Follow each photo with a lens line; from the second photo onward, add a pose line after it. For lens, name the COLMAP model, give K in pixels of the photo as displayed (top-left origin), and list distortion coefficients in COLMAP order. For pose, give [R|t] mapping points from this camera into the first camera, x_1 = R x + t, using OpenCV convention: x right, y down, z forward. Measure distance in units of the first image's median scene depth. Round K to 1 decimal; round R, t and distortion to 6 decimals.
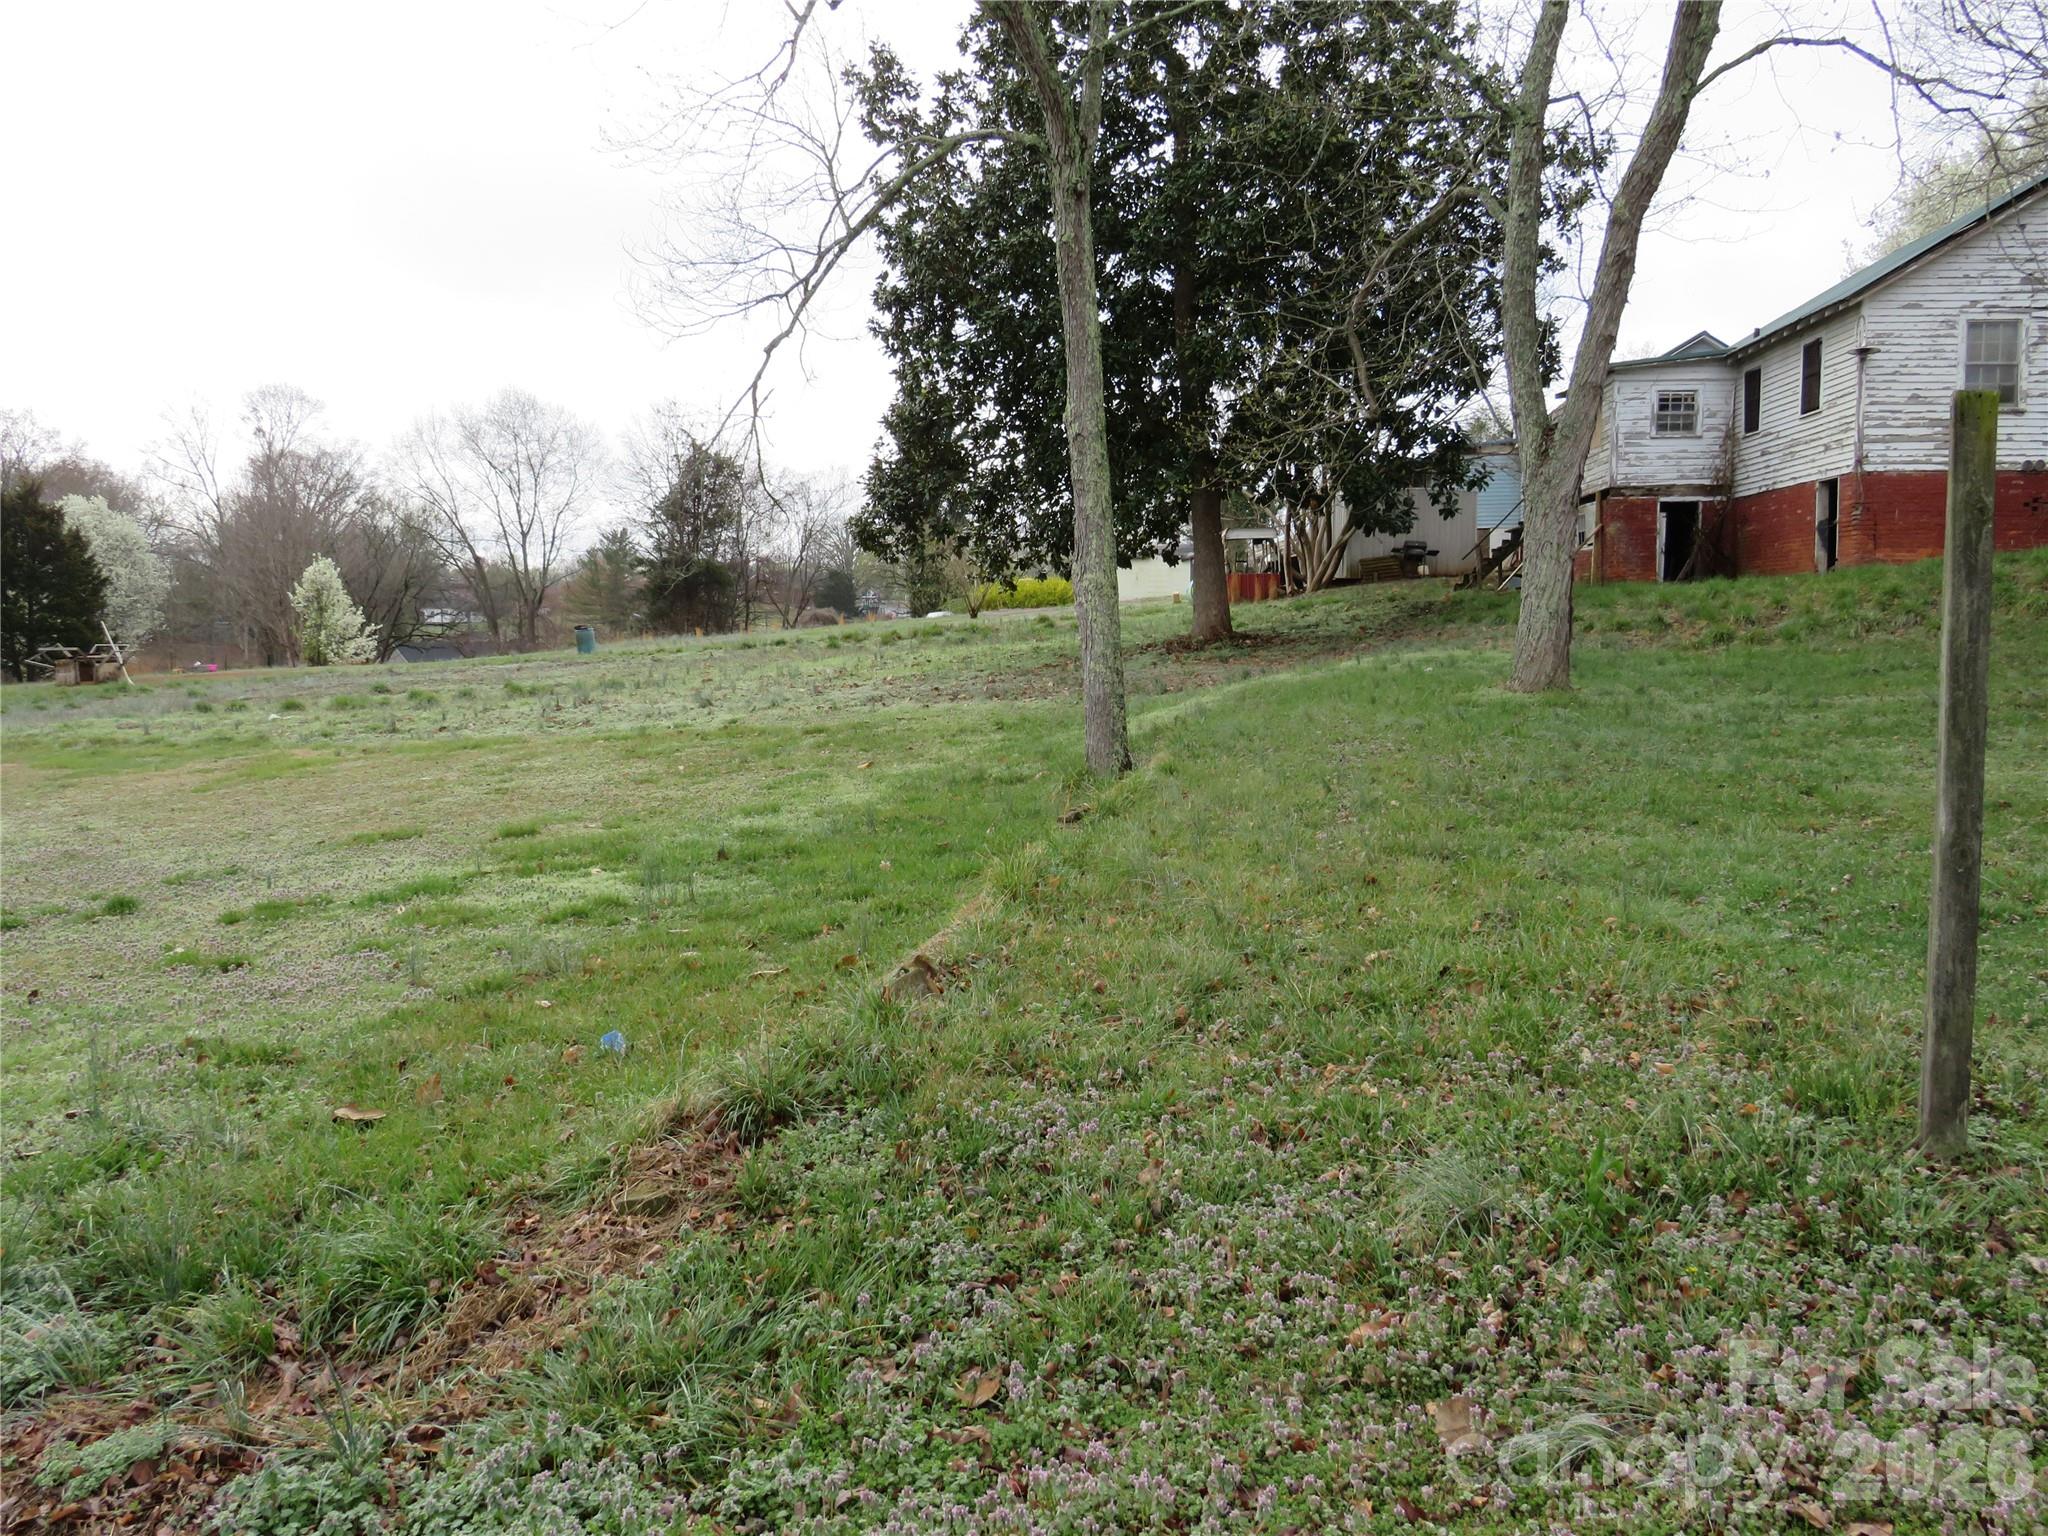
lens RADIAL K [[1630.7, 0, 1010.6], [0, 1630.7, 760.9], [0, 0, 1]] dist [-0.035036, 0.008064]
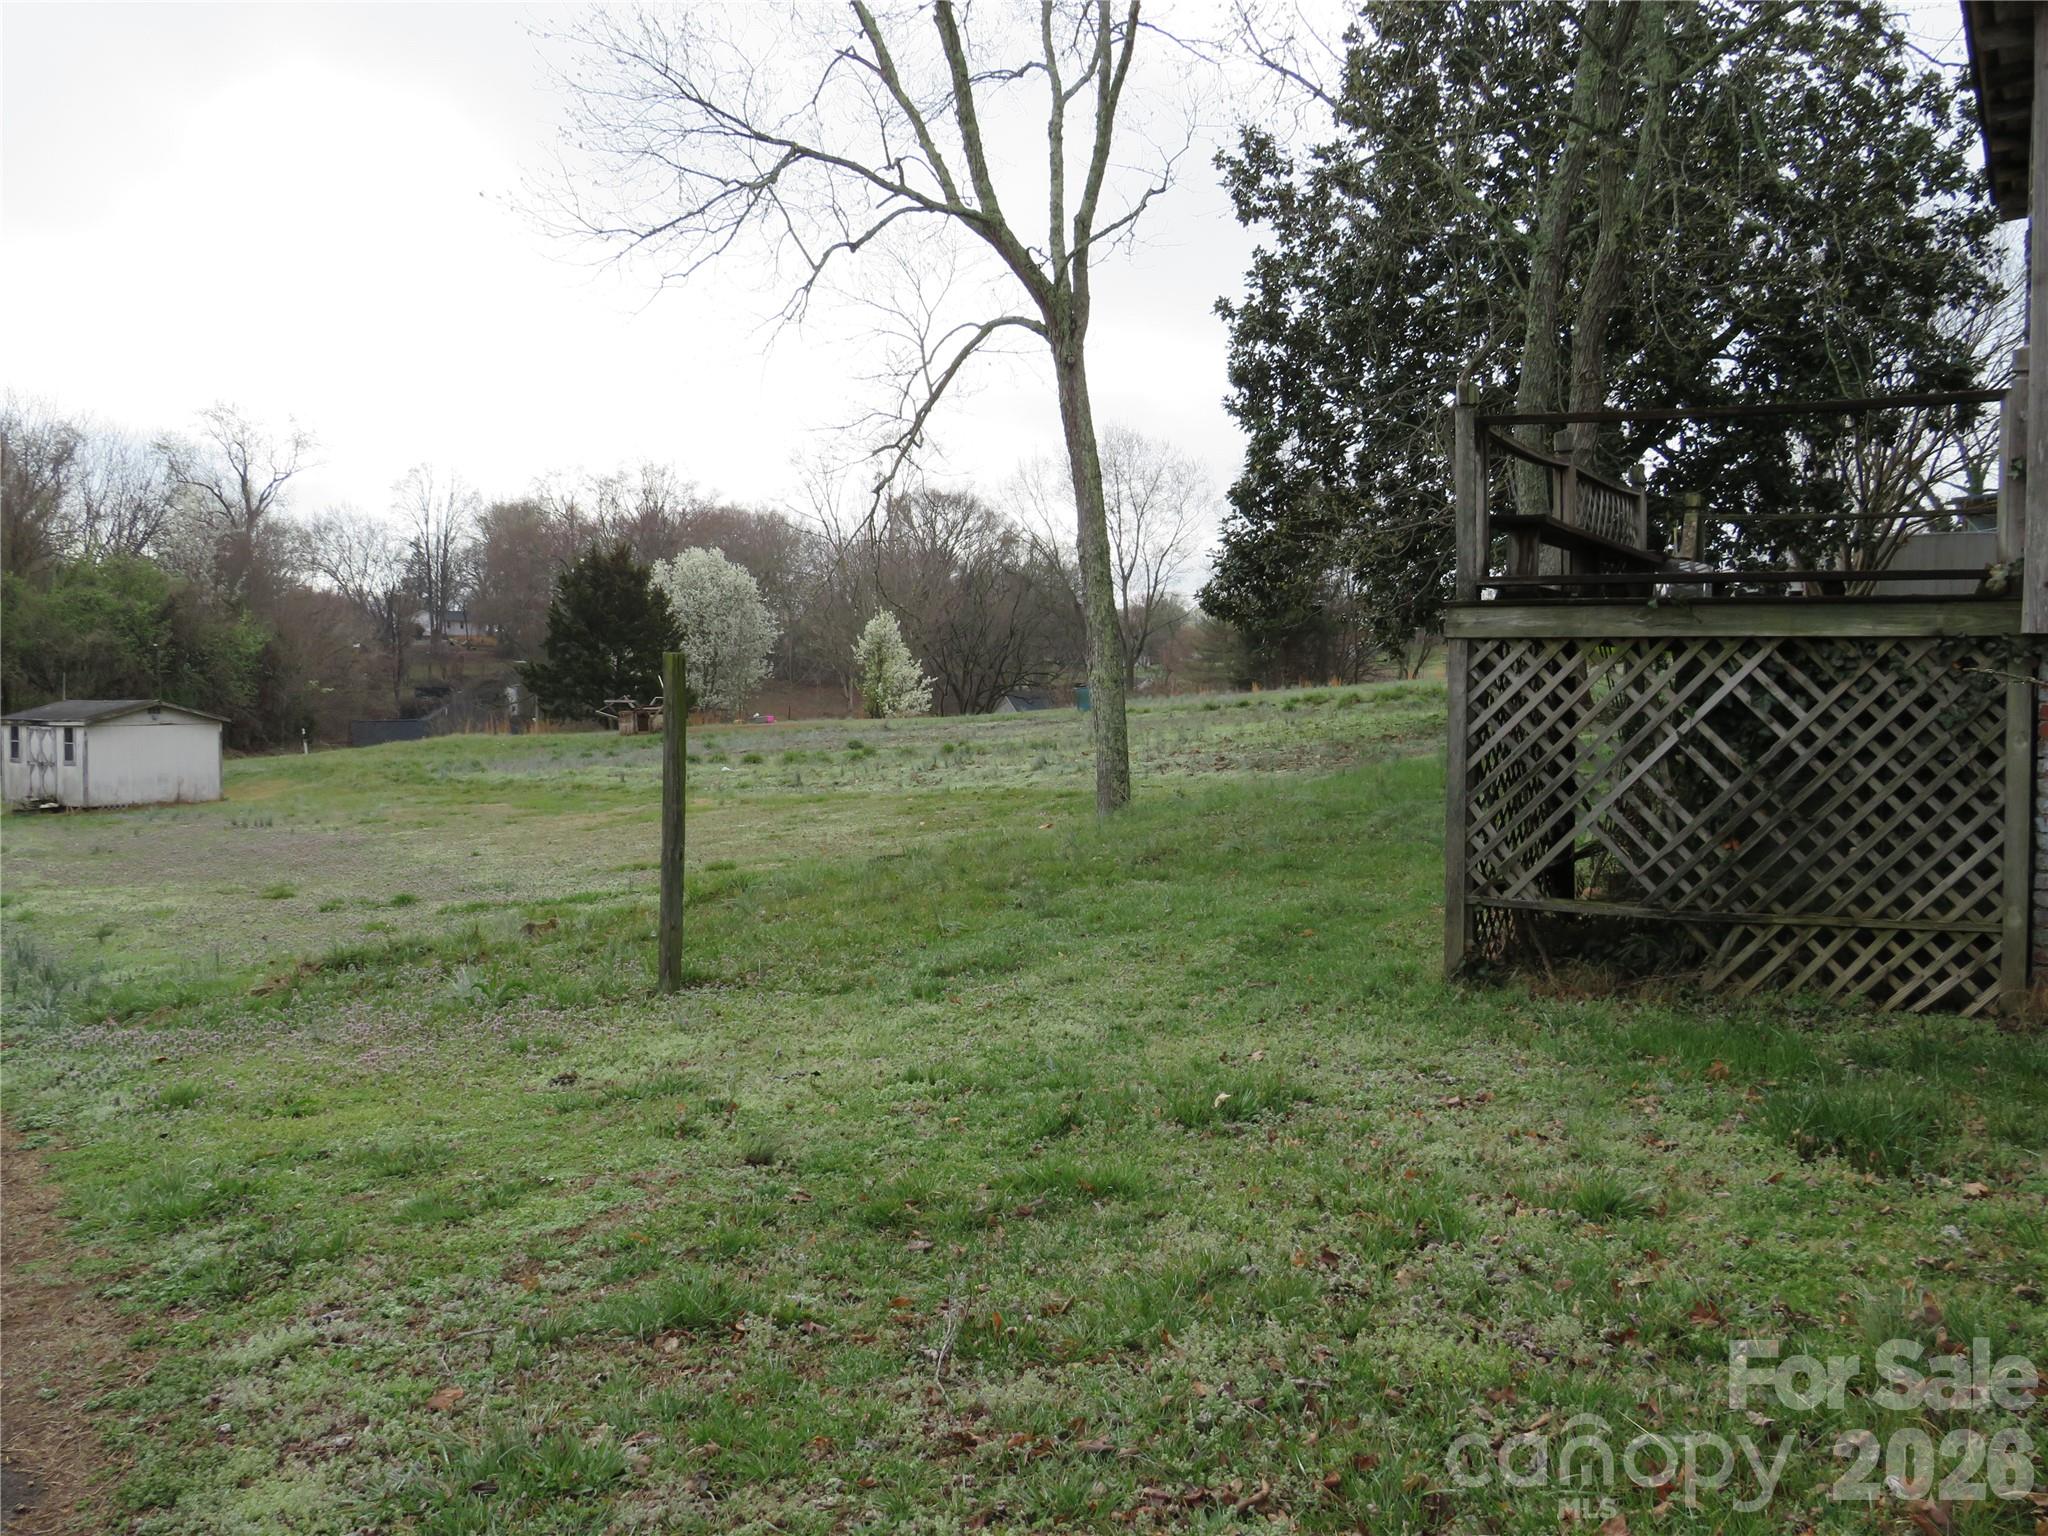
lens RADIAL K [[1956.5, 0, 1033.4], [0, 1956.5, 756.9], [0, 0, 1]] dist [-0.030676, 0.000000]
pose [[0.921970, 0.021013, -0.386691, 0.178789], [-0.035371, 0.998922, -0.030052, -0.001845], [0.385643, 0.041385, 0.921719, -0.110764]]
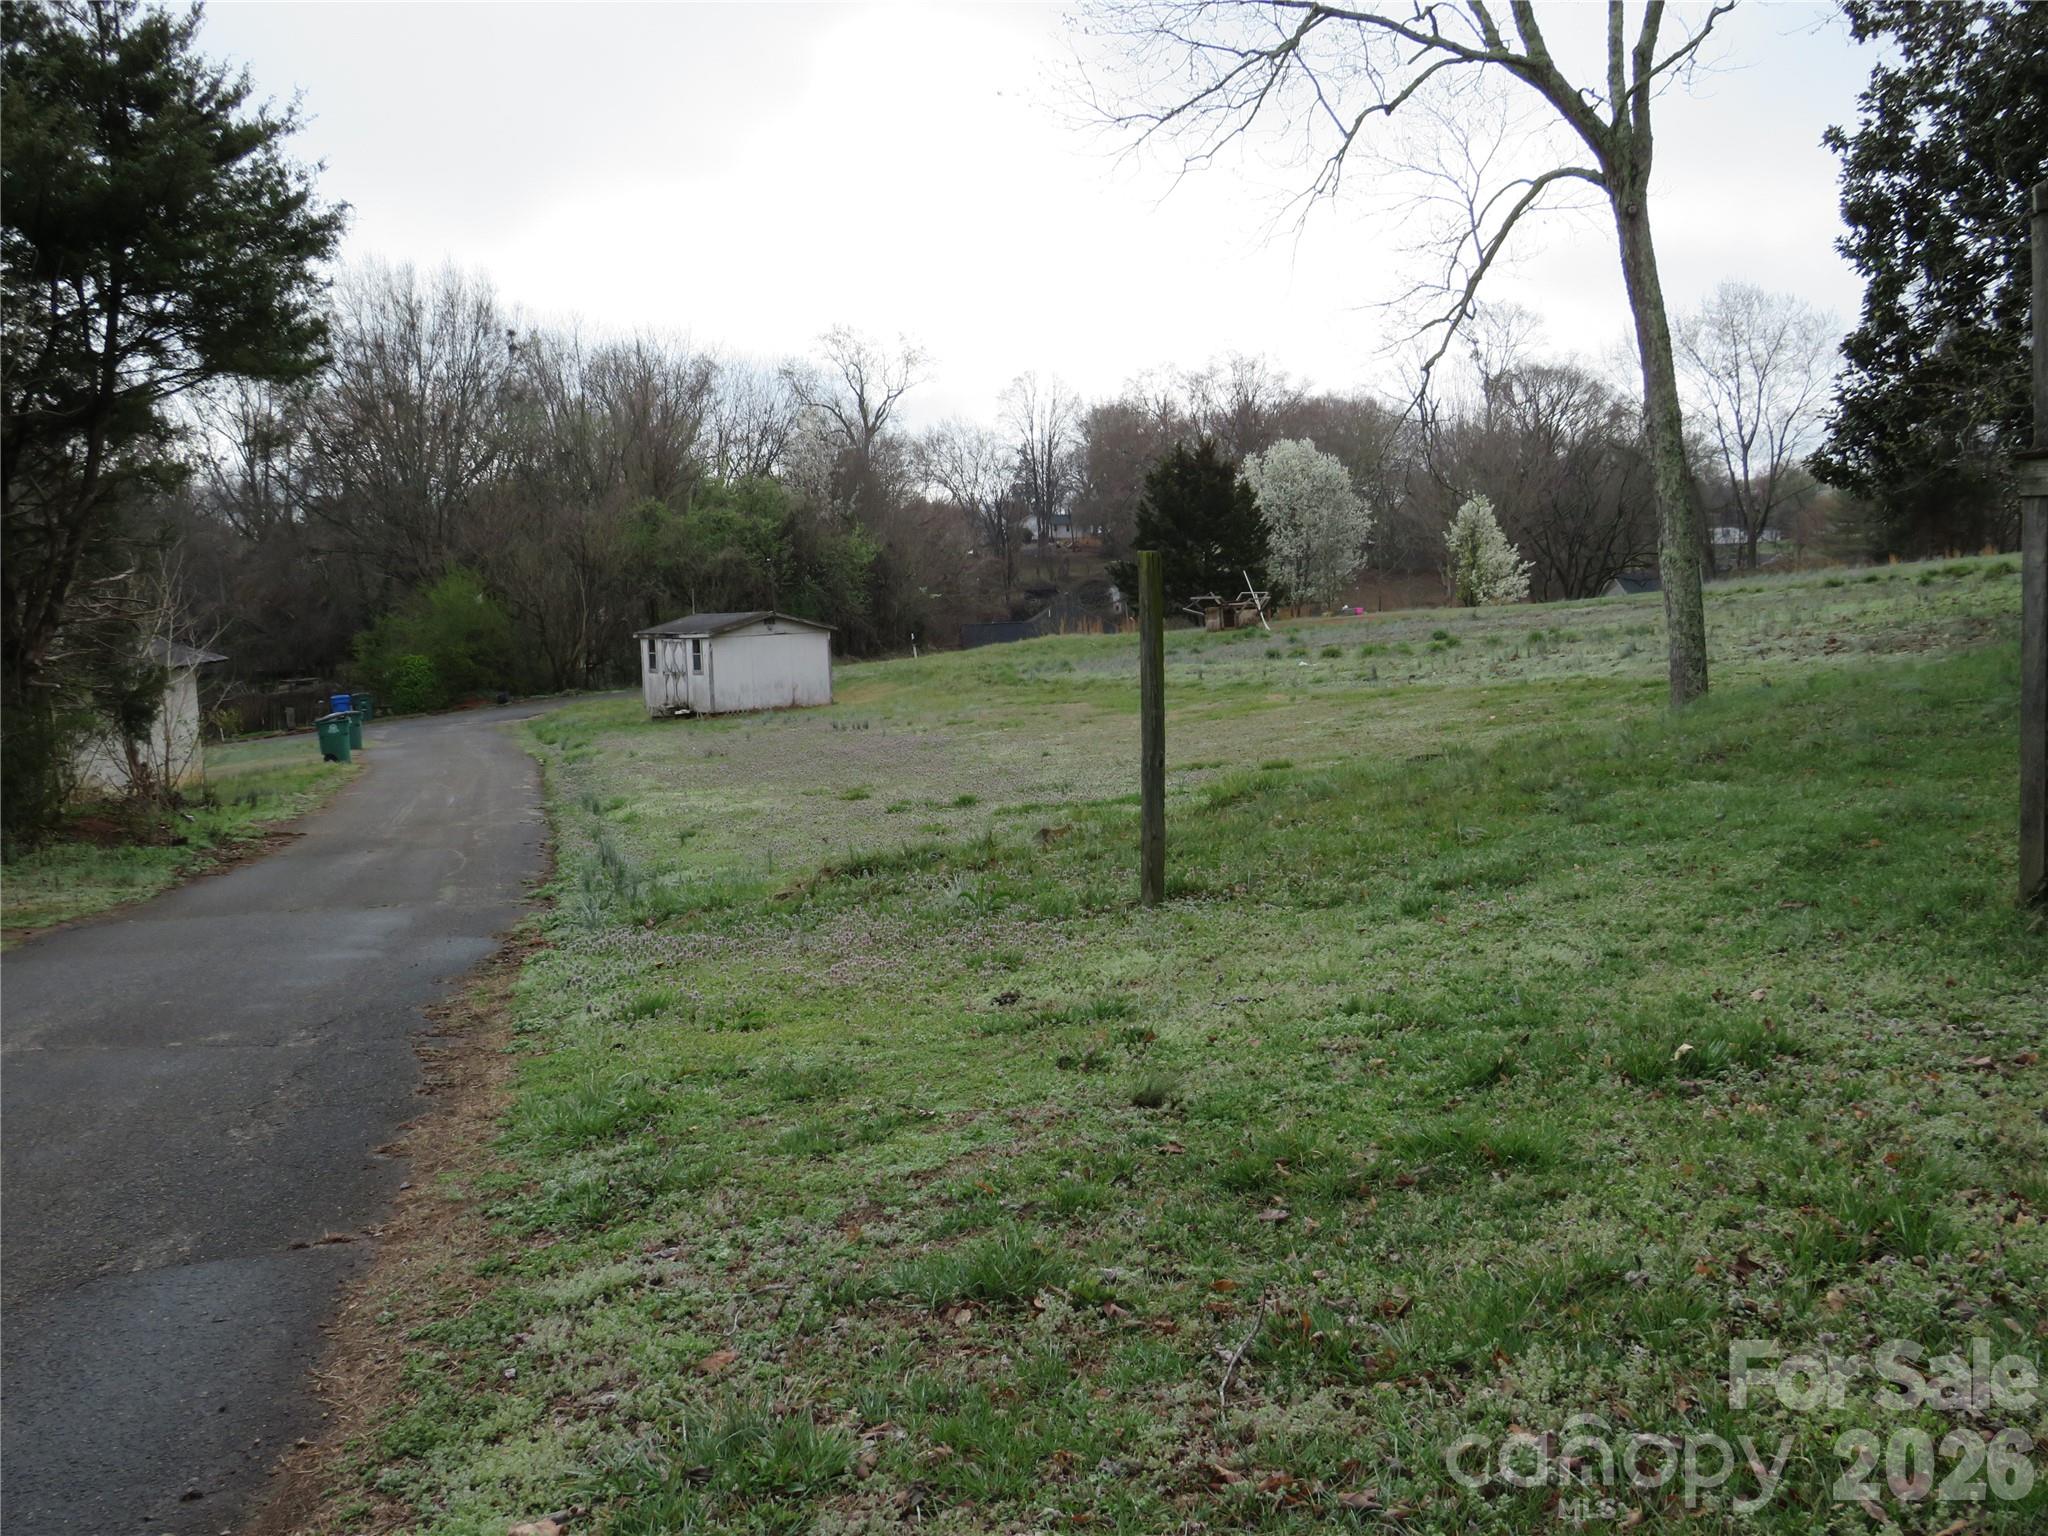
lens RADIAL K [[1956.5, 0, 1020.7], [0, 1956.5, 768.2], [0, 0, 1]] dist [-0.030676, 0.000000]
pose [[0.757179, 0.038532, -0.652070, 0.184502], [-0.017051, 0.999084, 0.039238, -0.003530], [0.652985, -0.018592, 0.757143, -0.092146]]
